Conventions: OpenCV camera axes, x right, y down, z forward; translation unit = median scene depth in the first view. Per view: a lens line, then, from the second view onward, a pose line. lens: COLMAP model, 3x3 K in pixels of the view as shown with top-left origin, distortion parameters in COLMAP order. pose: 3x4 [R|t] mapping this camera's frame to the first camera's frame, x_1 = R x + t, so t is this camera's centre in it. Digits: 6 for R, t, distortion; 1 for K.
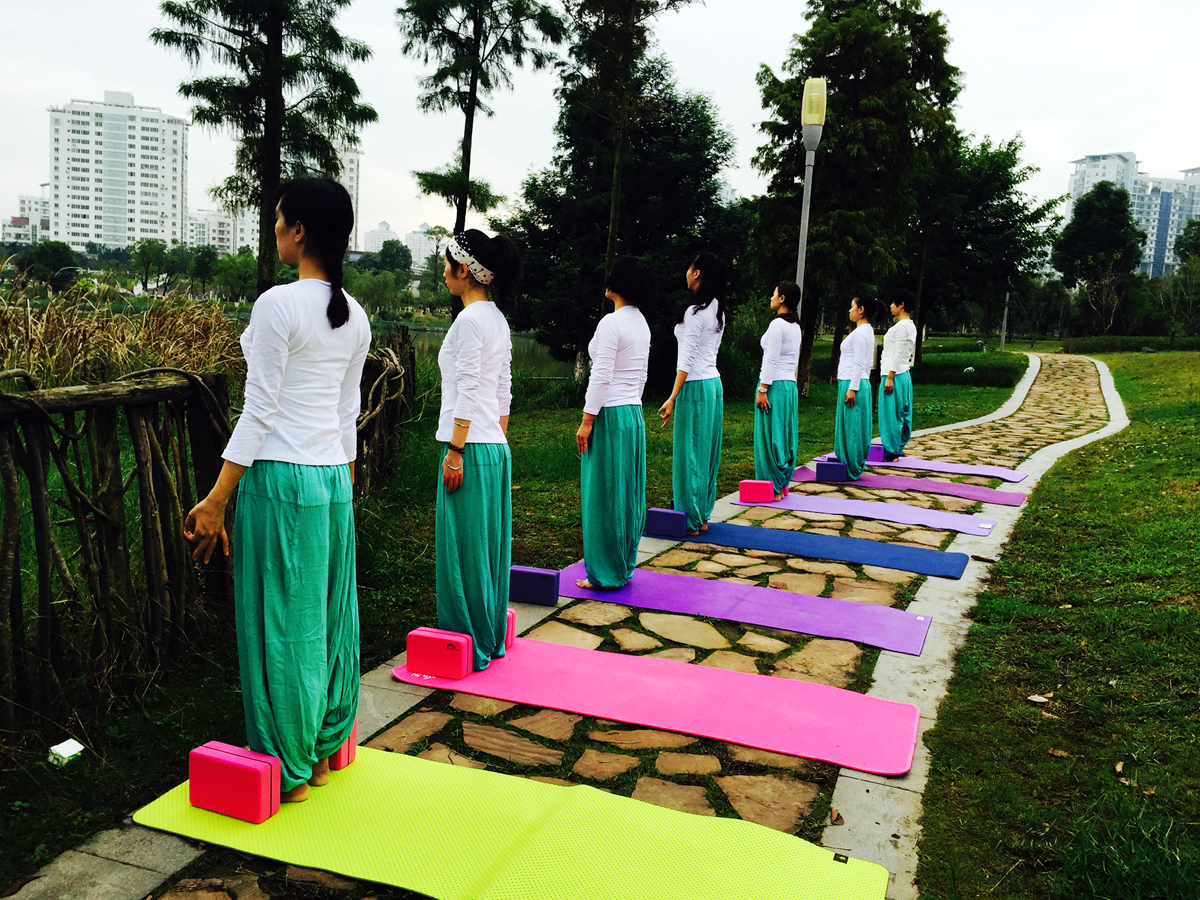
lens RADIAL K [[1042.7, 0, 600.0], [0, 1042.7, 450.0], [0, 0, 1]] dist [0.096214, -0.110304]
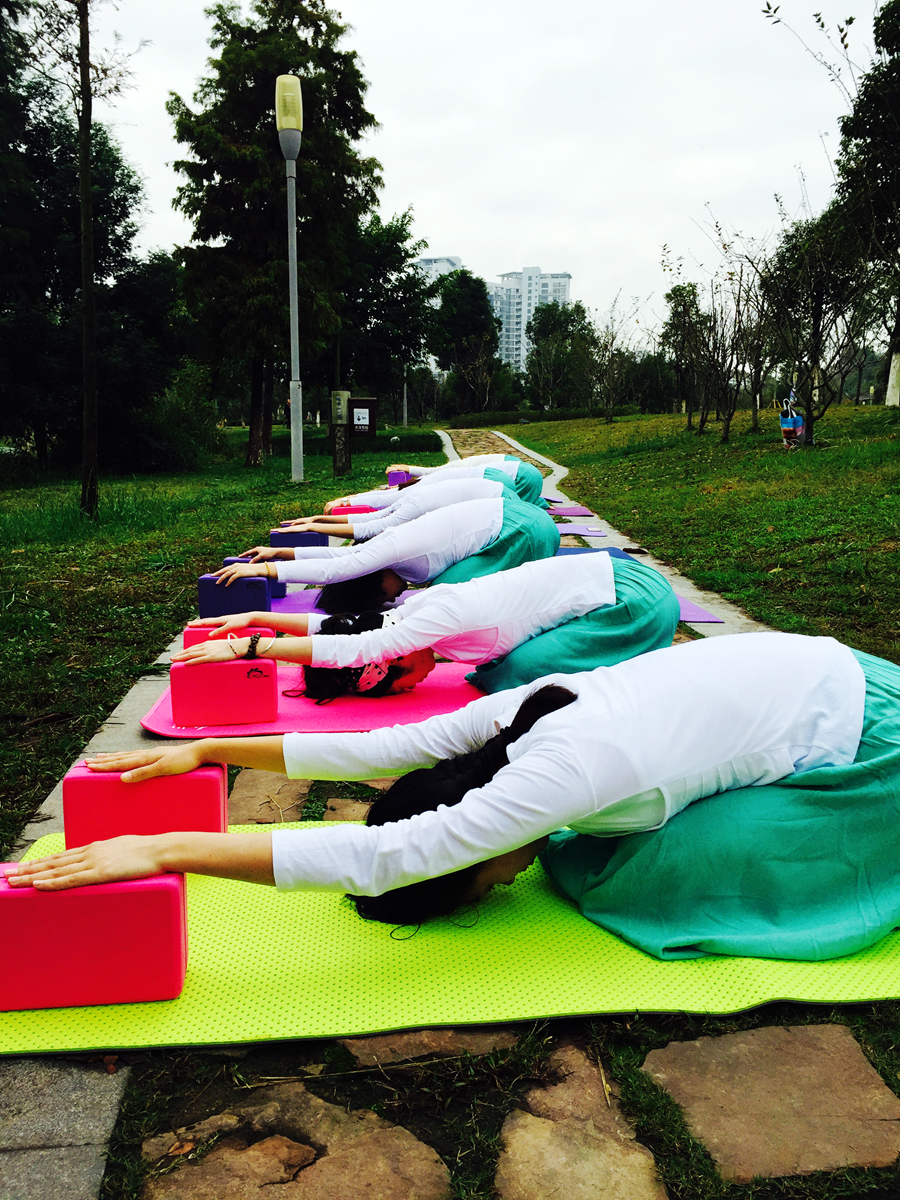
lens RADIAL K [[1042.7, 0, 450.0], [0, 1042.7, 600.0], [0, 0, 1]] dist [0.096214, -0.110304]
pose [[0.897997, -0.113426, 0.425131, -0.063919], [0.096062, 0.993434, 0.062140, 0.026383], [-0.429388, -0.014963, 0.902996, 0.084674]]
